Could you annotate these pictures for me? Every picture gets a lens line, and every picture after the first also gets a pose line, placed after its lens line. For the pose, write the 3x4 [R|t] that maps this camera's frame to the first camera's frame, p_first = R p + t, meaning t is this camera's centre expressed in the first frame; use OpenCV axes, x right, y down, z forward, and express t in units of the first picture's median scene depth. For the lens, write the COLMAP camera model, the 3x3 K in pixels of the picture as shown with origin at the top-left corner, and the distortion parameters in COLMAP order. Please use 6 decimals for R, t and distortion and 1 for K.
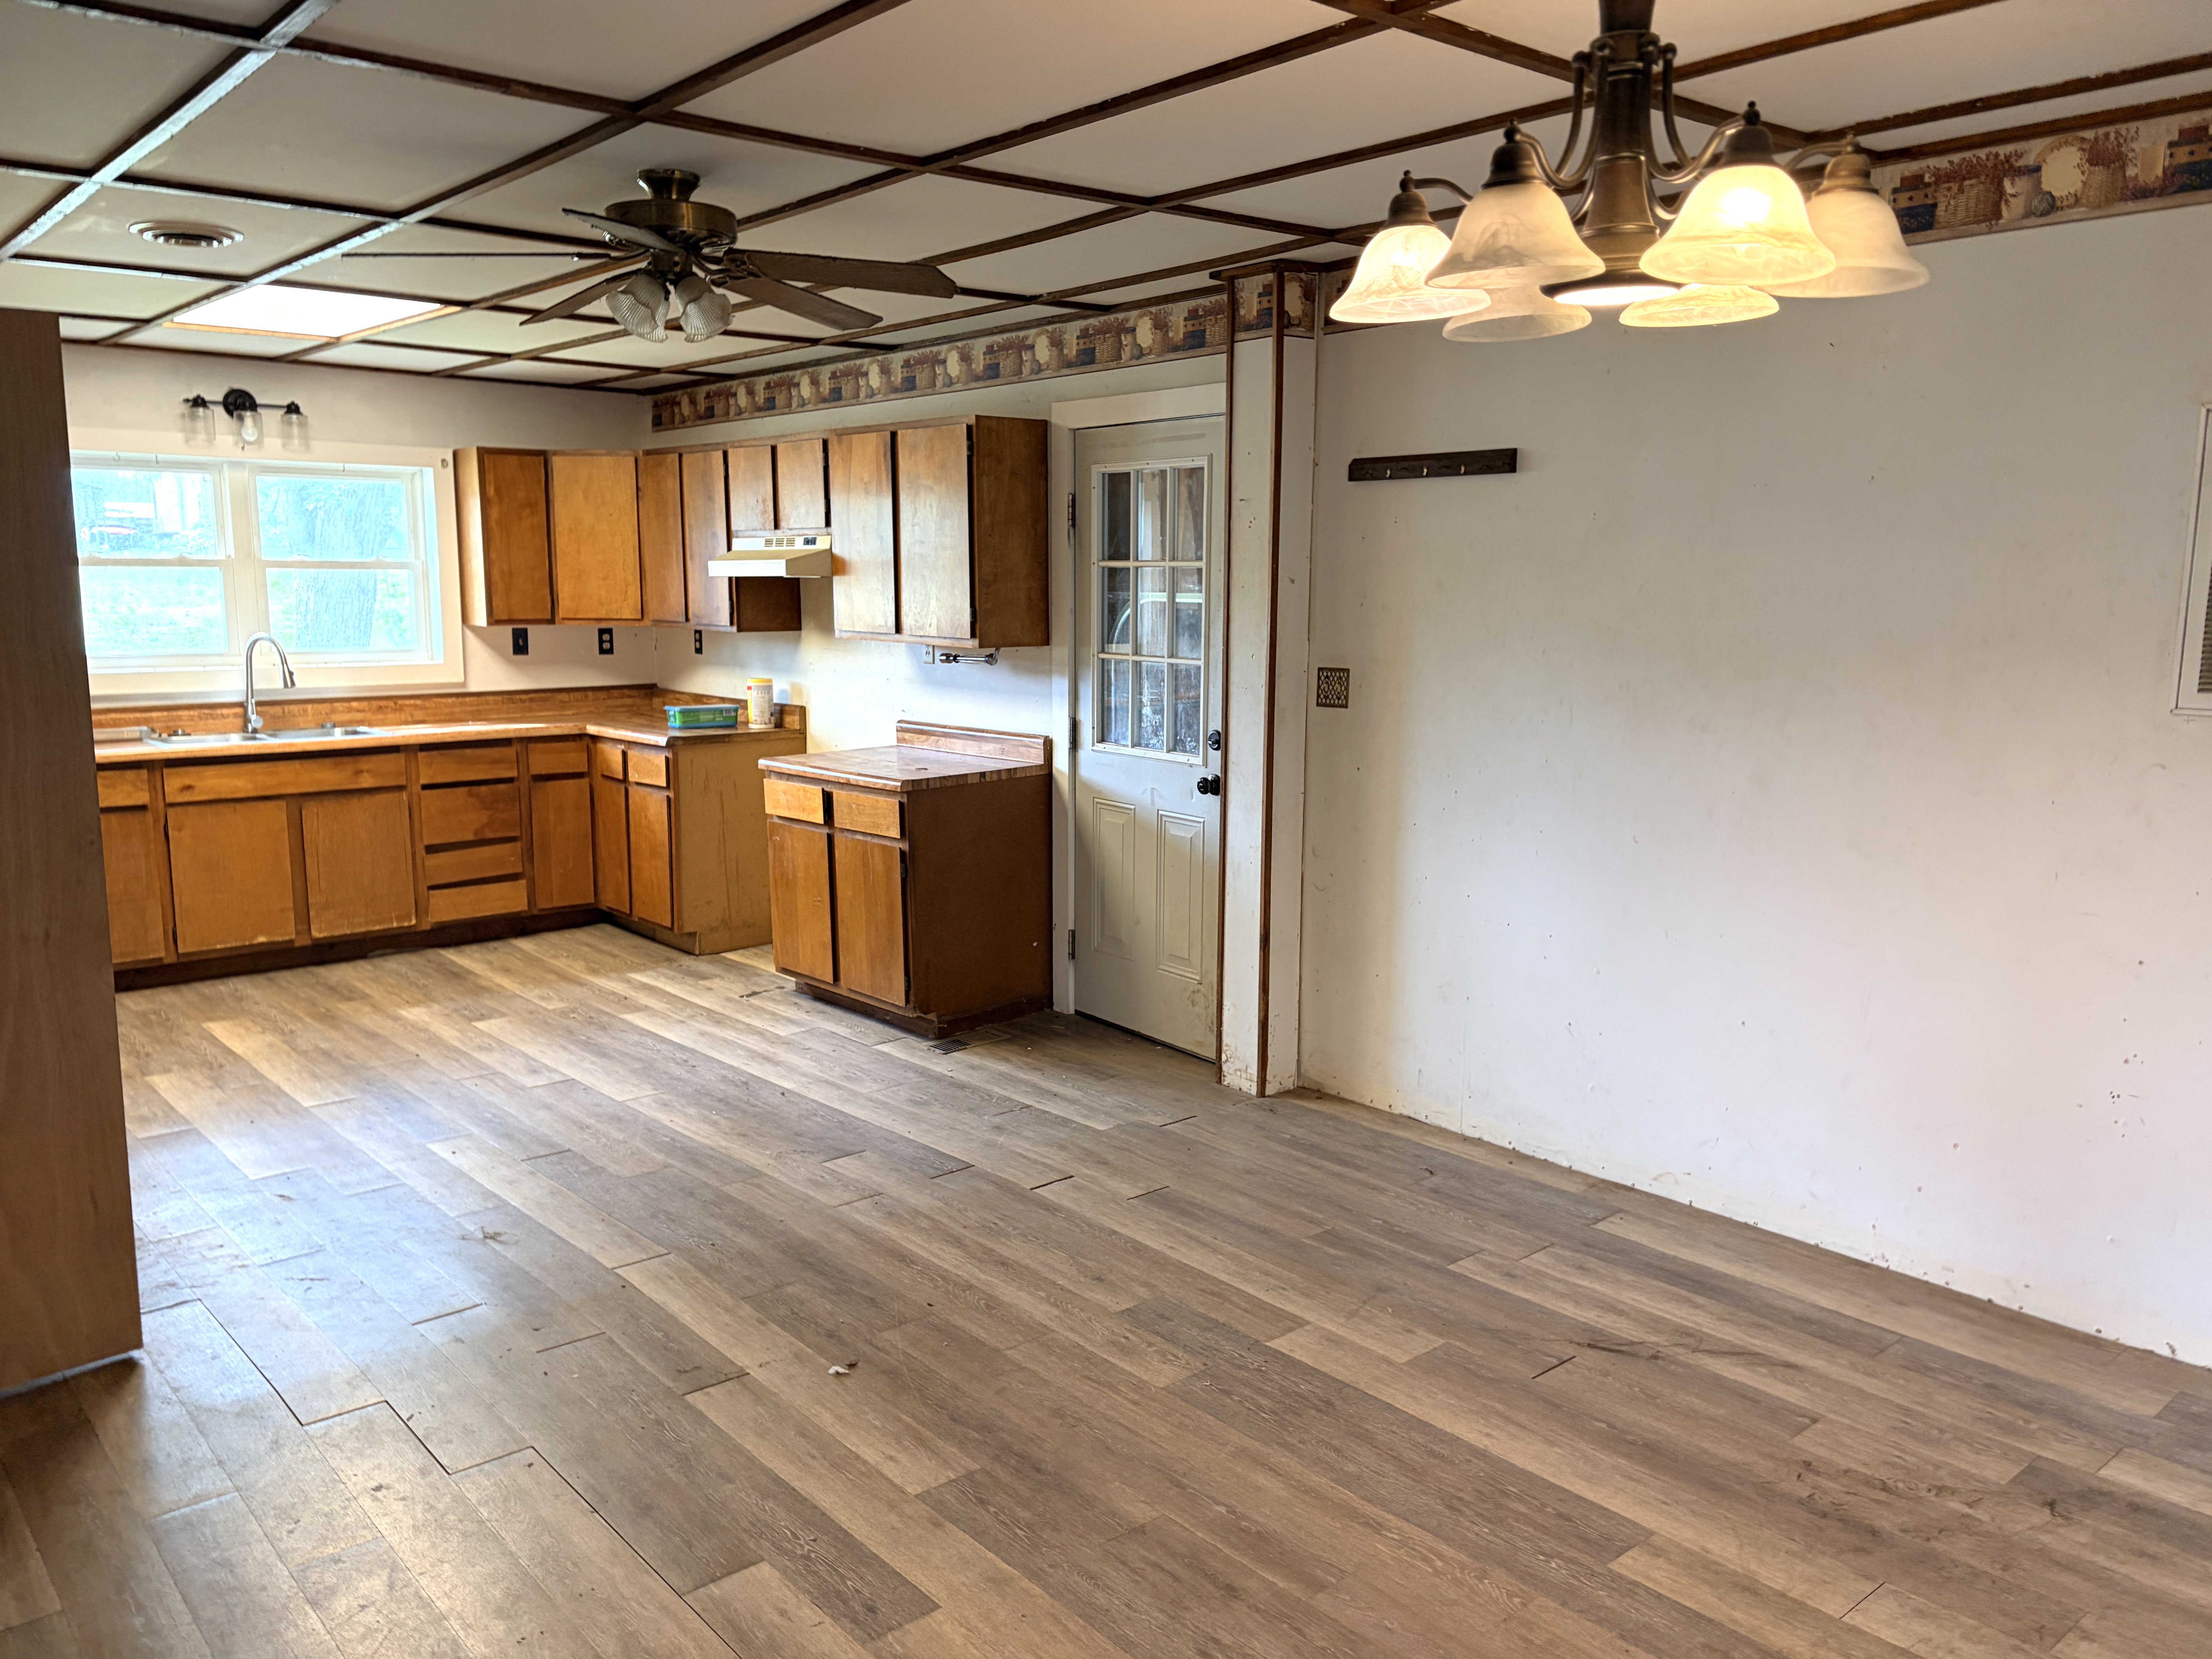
lens RADIAL K [[1693.6, 0, 1106.0], [0, 1693.6, 829.5], [0, 0, 1]] dist [0.002125, 0.002100]
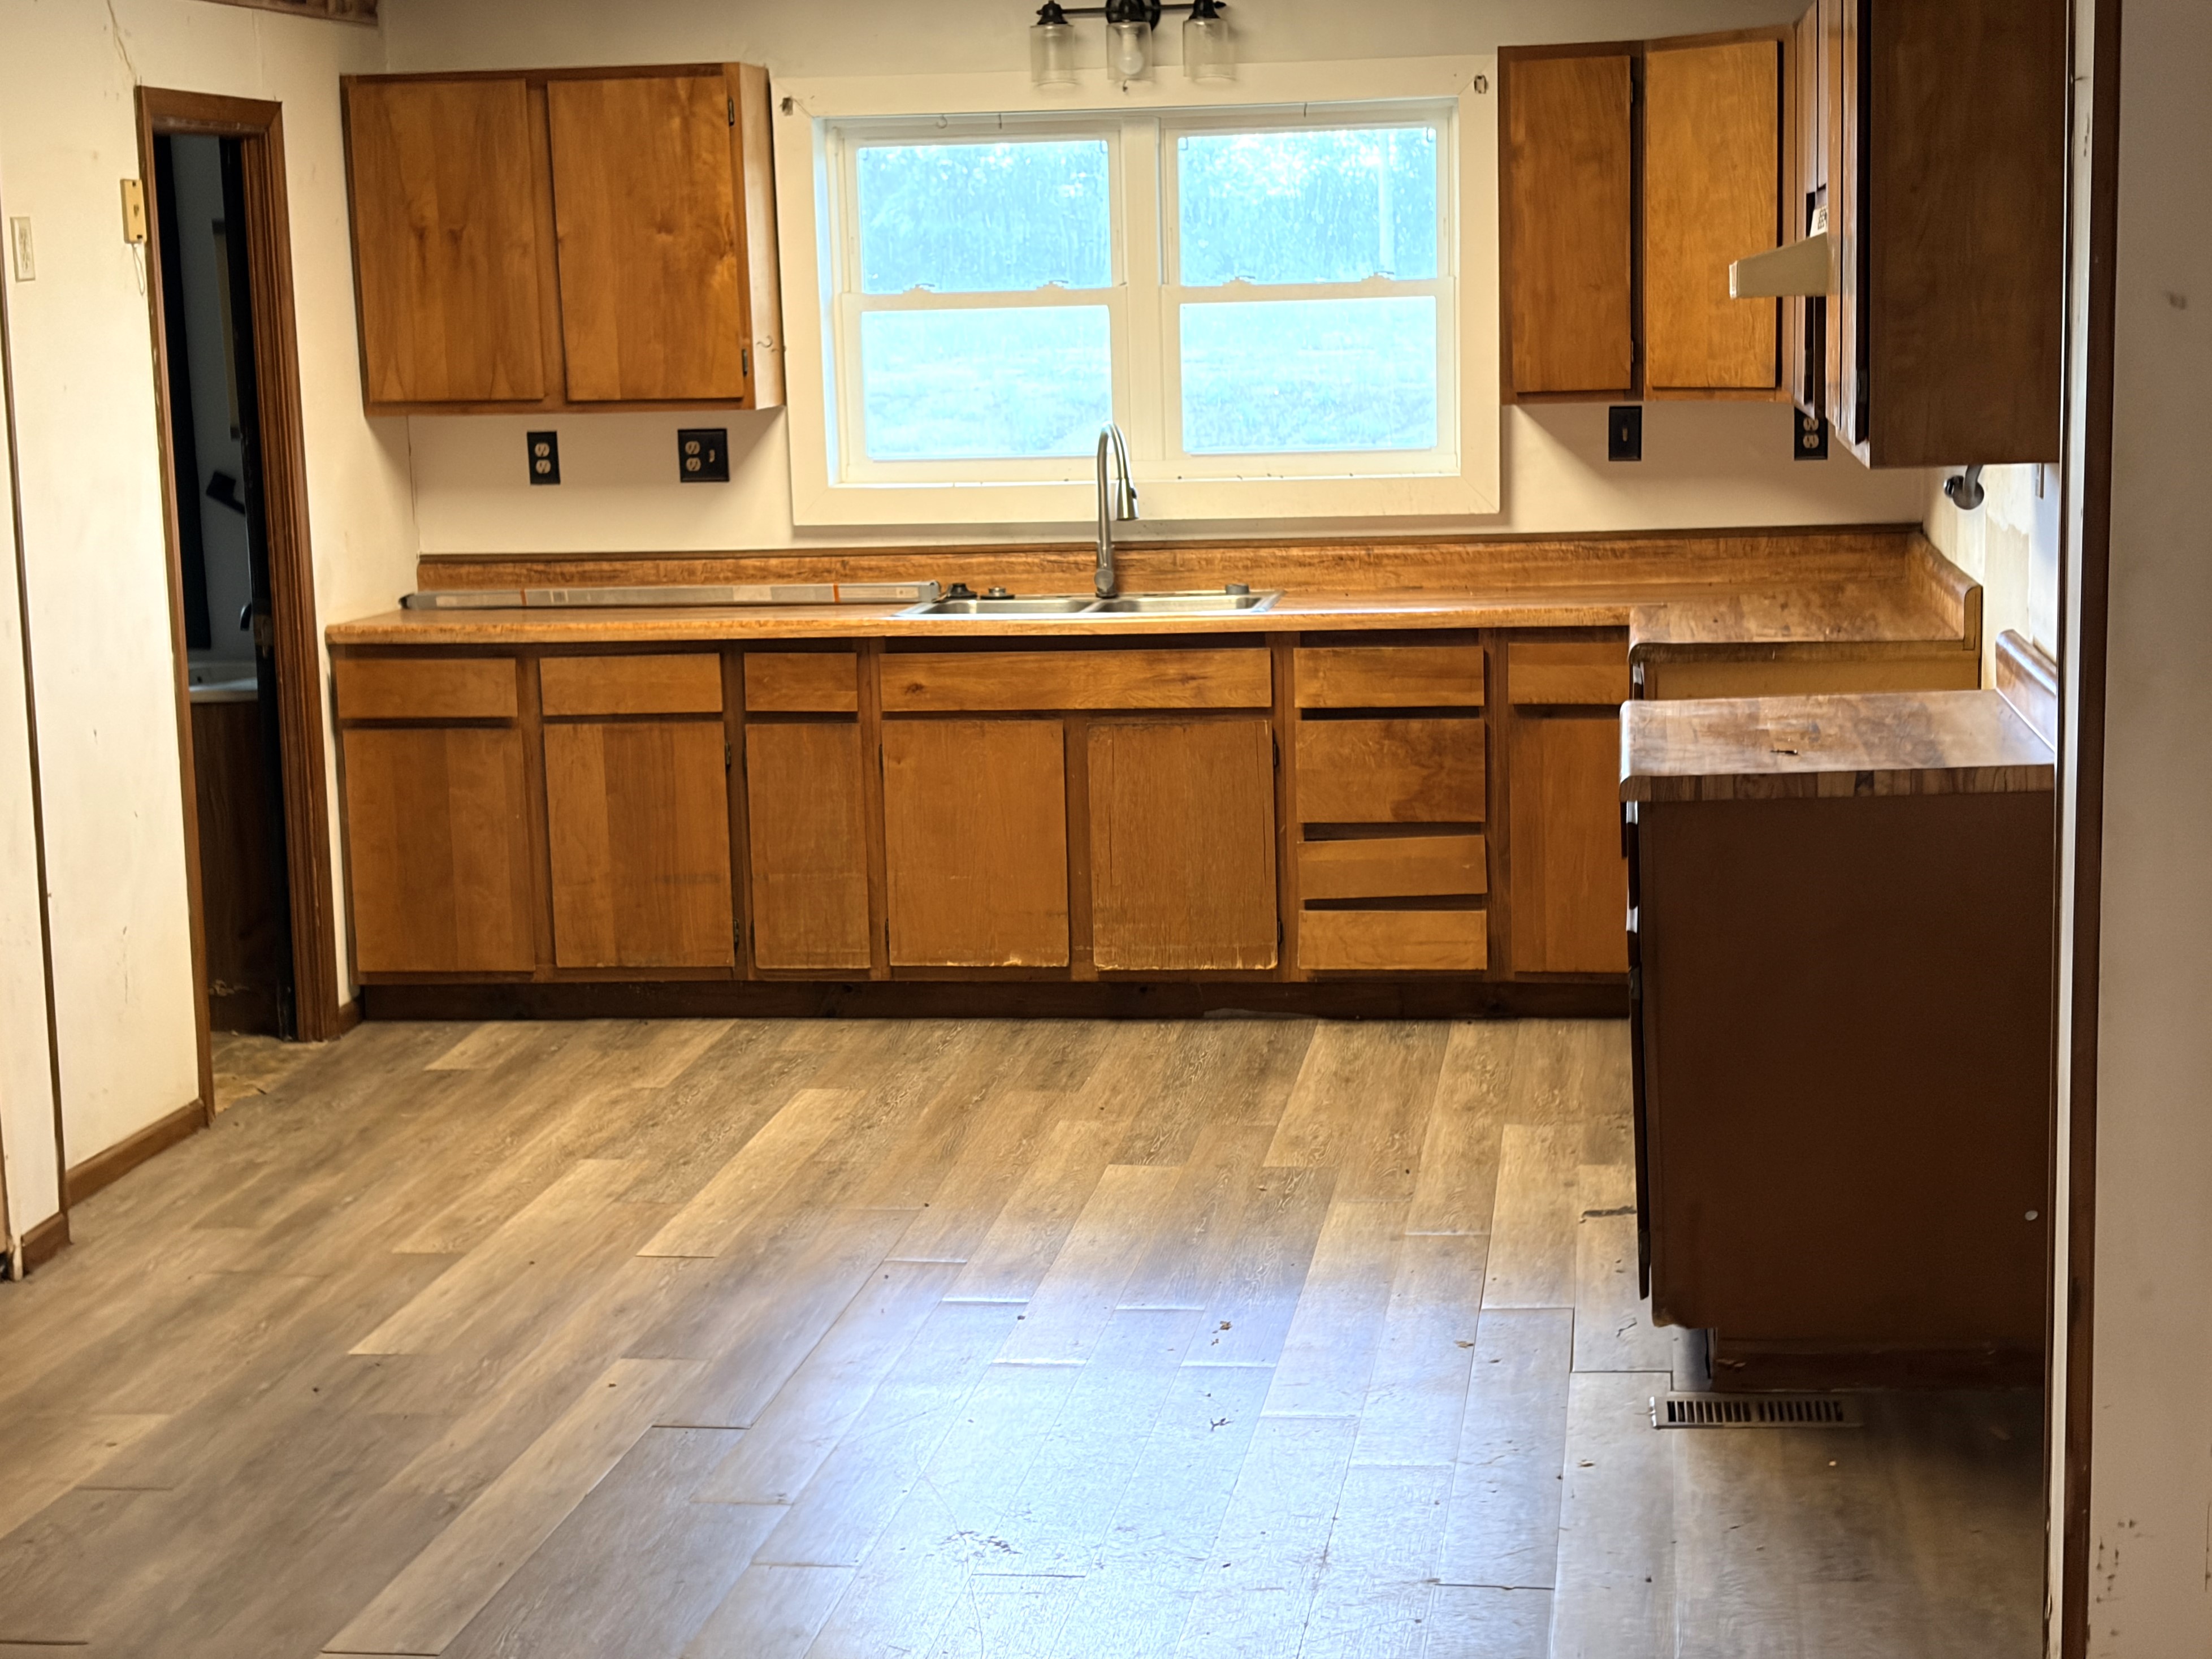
lens RADIAL K [[3294.8, 0, 1104.3], [0, 3294.8, 905.7], [0, 0, 1]] dist [0.229608, -1.532080]
pose [[0.641698, 0.112206, -0.758705, 0.349888], [-0.082143, 0.993605, 0.077472, -0.040745], [0.762546, 0.012609, 0.646812, 0.288003]]
